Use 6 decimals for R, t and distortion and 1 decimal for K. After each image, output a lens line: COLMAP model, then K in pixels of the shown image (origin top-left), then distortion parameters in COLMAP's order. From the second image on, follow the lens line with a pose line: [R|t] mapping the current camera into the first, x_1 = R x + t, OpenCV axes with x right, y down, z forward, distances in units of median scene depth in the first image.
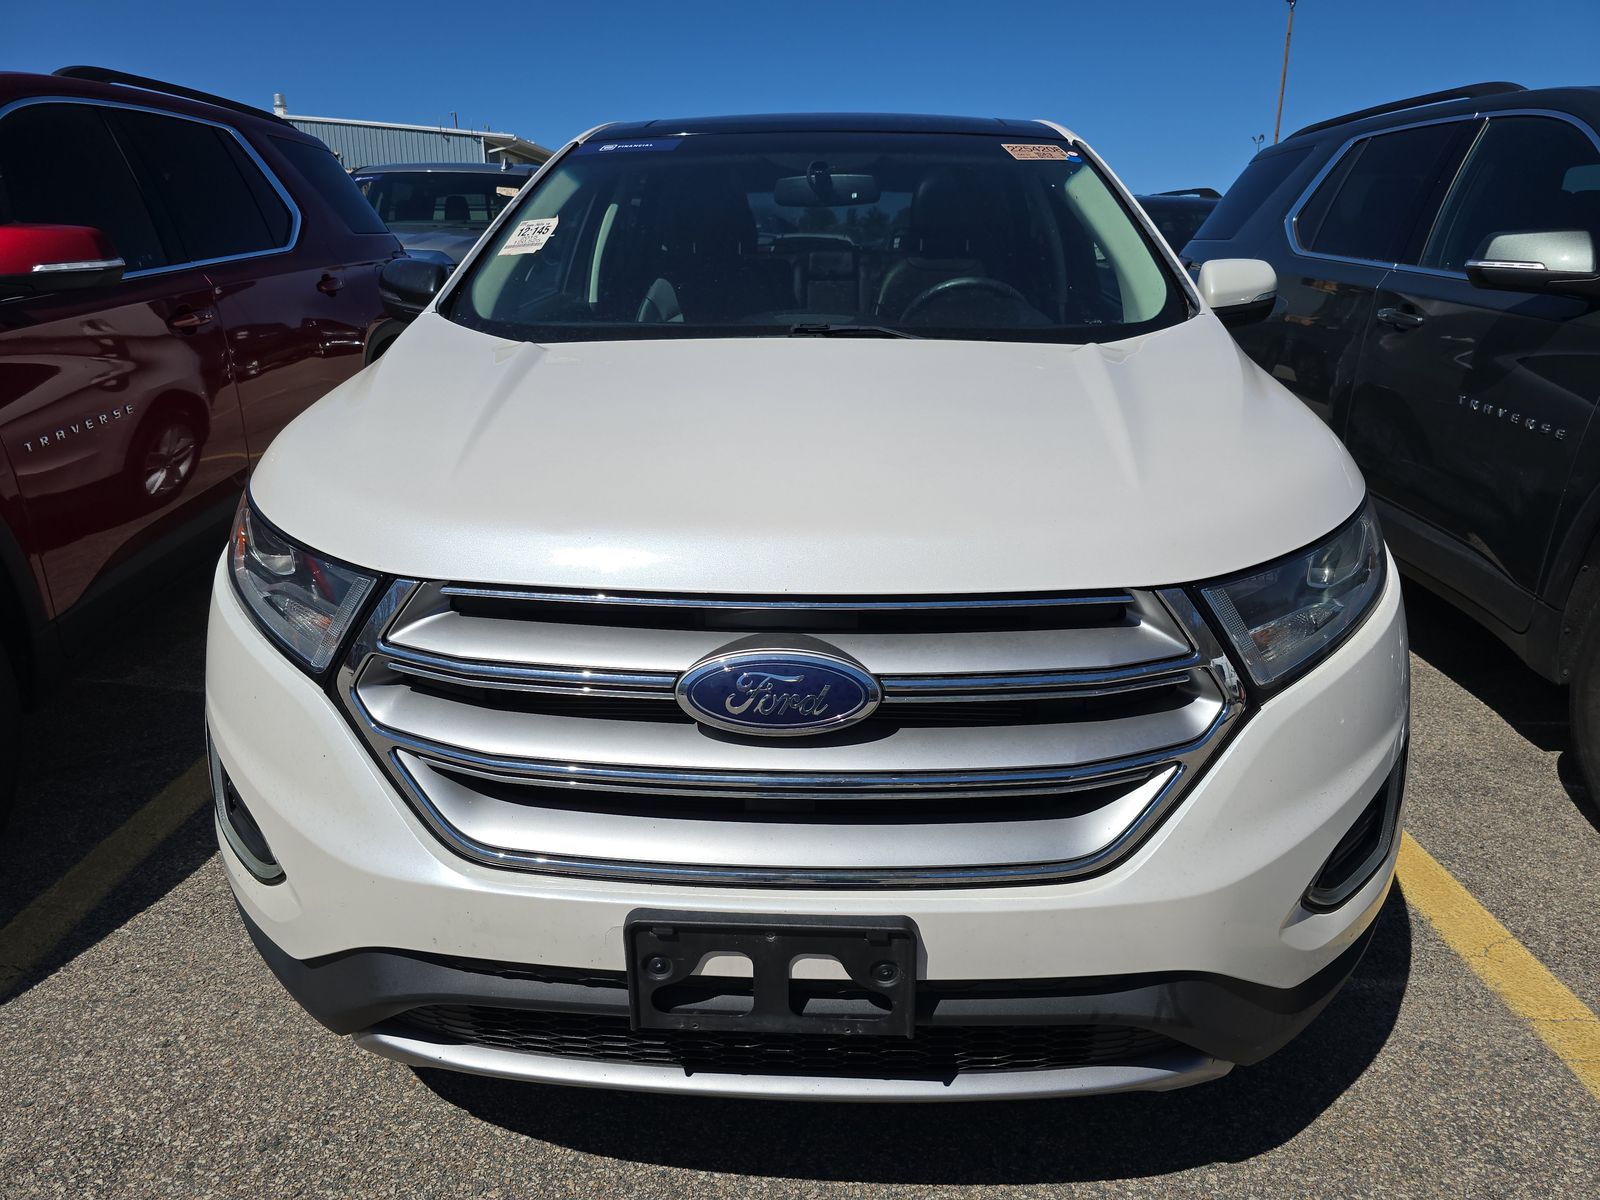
lens RADIAL K [[1076.3, 0, 799.8], [0, 1076.3, 597.2], [0, 0, 1]] dist [0.020365, -0.004648]
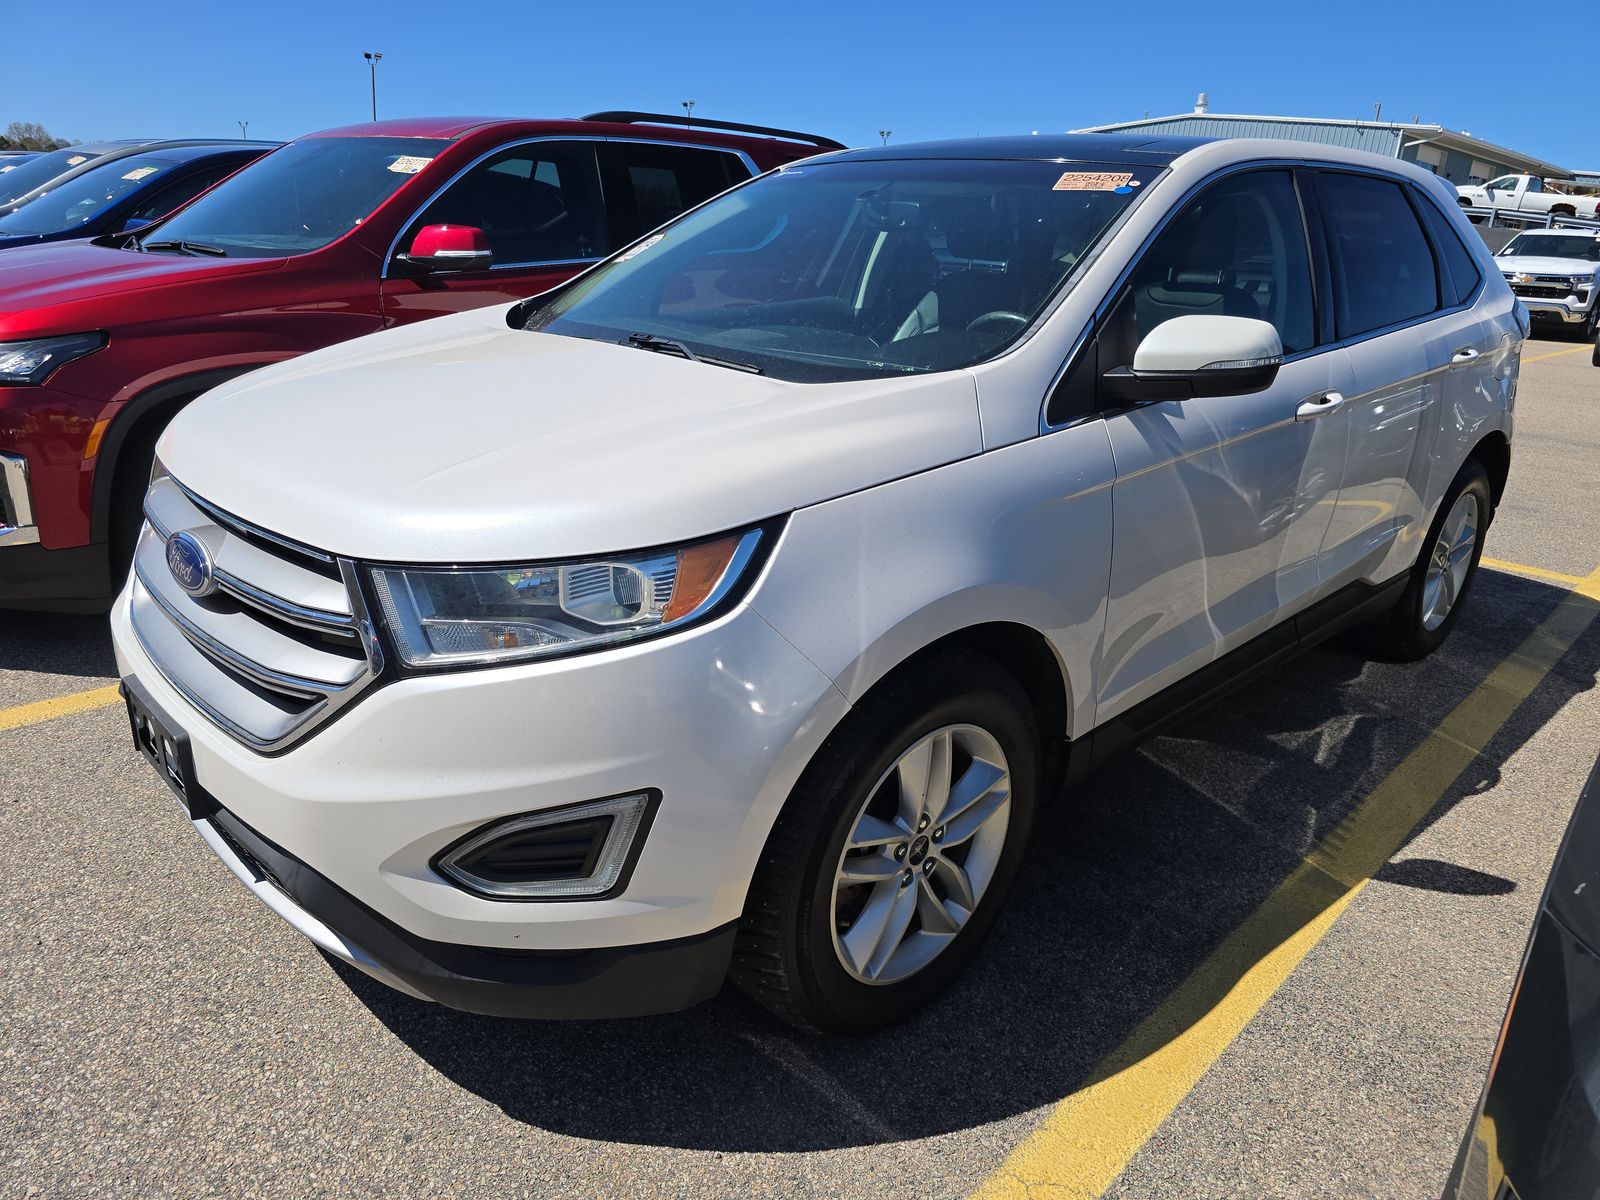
lens RADIAL K [[1076.3, 0, 793.8], [0, 1076.3, 601.2], [0, 0, 1]] dist [0.020365, -0.004648]
pose [[0.725508, 0.257681, -0.638152, 0.677615], [-0.253518, 0.962119, 0.100275, -0.096102], [0.639818, 0.089033, 0.763352, 0.170960]]
